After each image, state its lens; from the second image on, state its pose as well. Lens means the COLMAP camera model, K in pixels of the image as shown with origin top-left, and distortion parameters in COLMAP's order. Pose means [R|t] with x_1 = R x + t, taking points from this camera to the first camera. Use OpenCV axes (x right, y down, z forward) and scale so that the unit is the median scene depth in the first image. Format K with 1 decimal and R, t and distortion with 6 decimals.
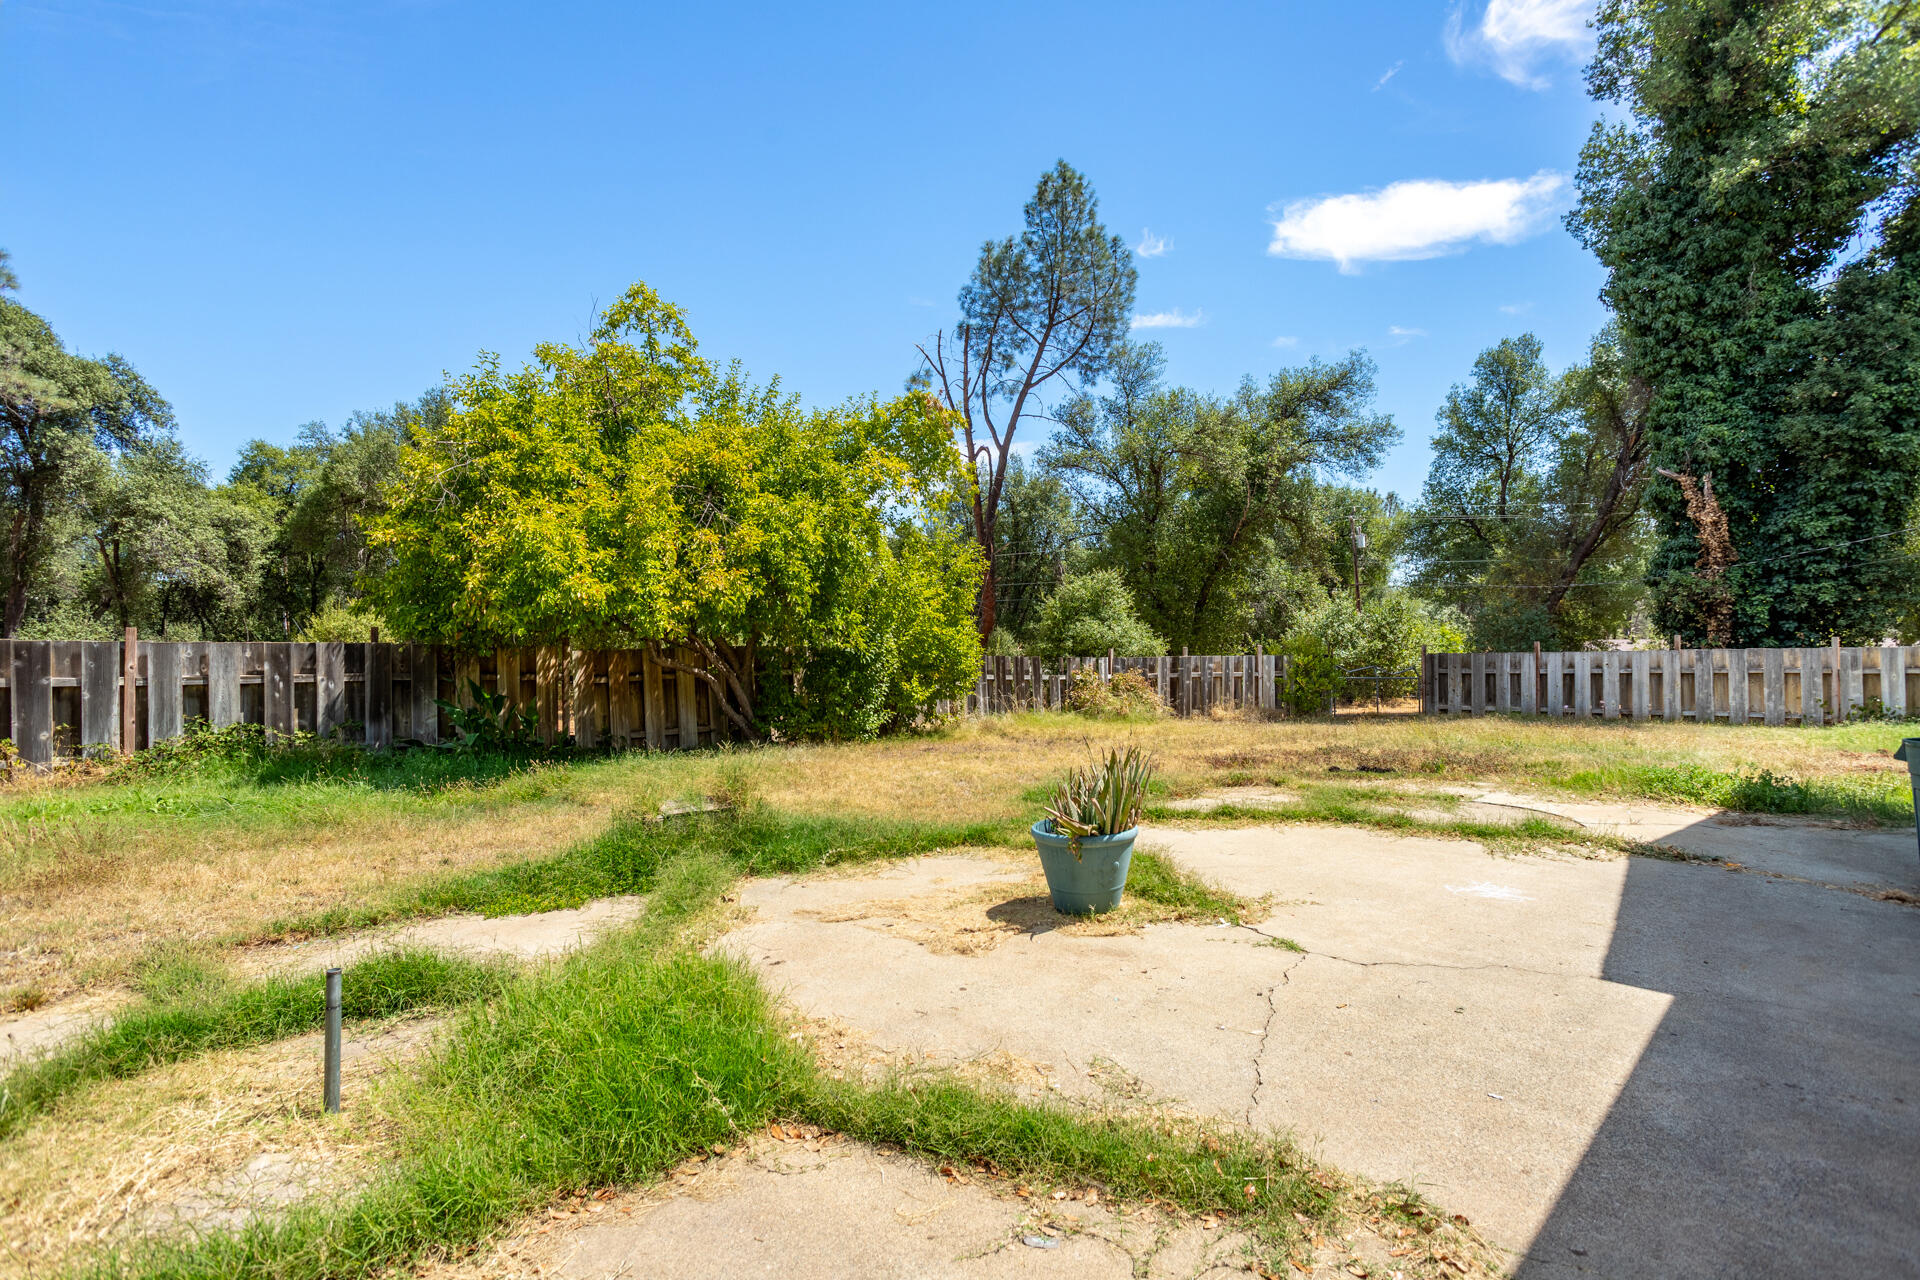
lens RADIAL K [[936.8, 0, 976.0], [0, 936.8, 608.6], [0, 0, 1]] dist [-0.003457, 0.009121]
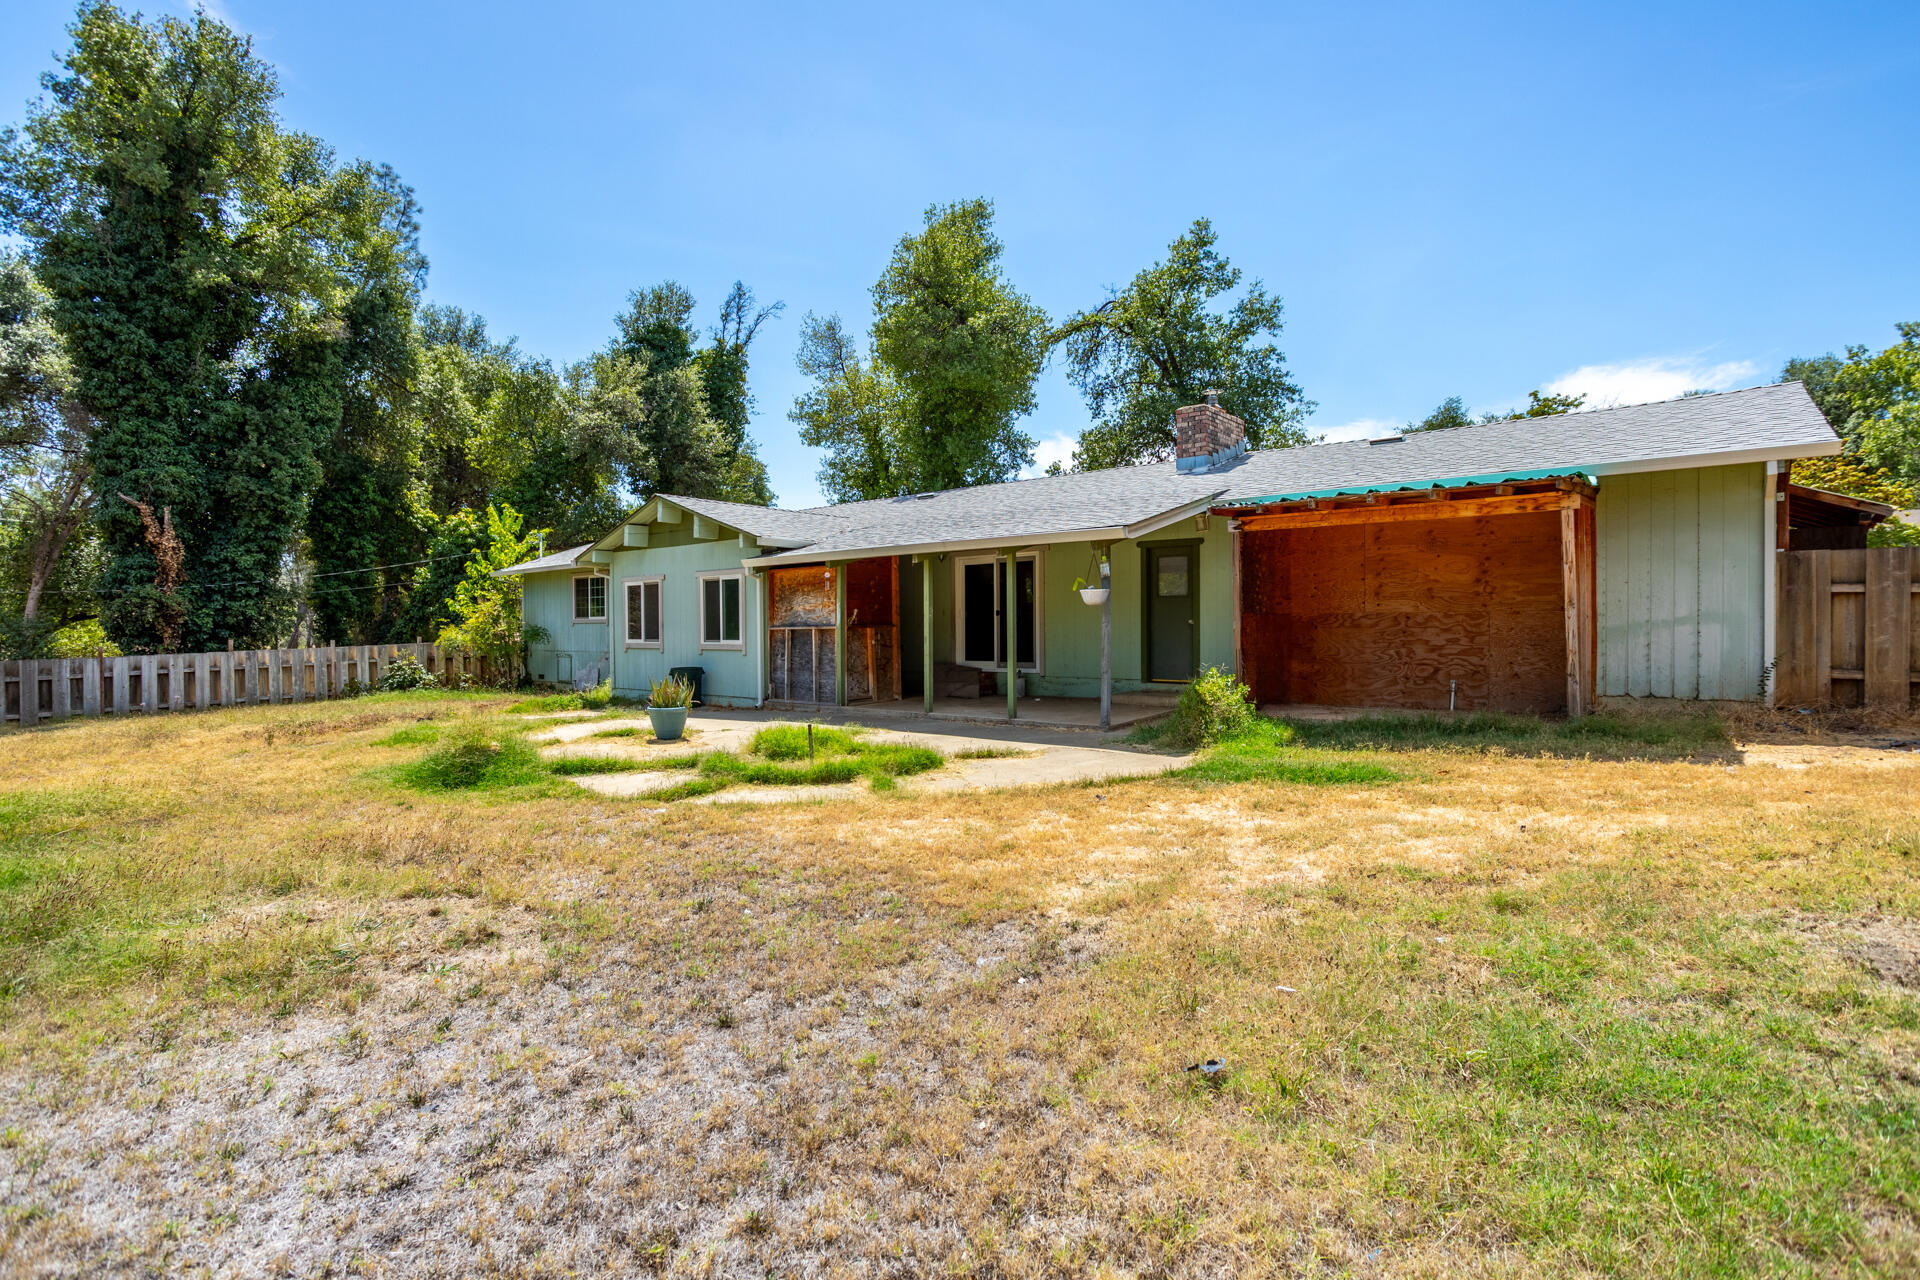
lens RADIAL K [[936.8, 0, 956.4], [0, 936.8, 641.3], [0, 0, 1]] dist [-0.003457, 0.009121]
pose [[-0.131741, -0.002094, 0.991282, -0.559991], [-0.014094, 0.999901, 0.000239, 0.014065], [-0.991184, -0.013939, -0.131757, 0.165664]]
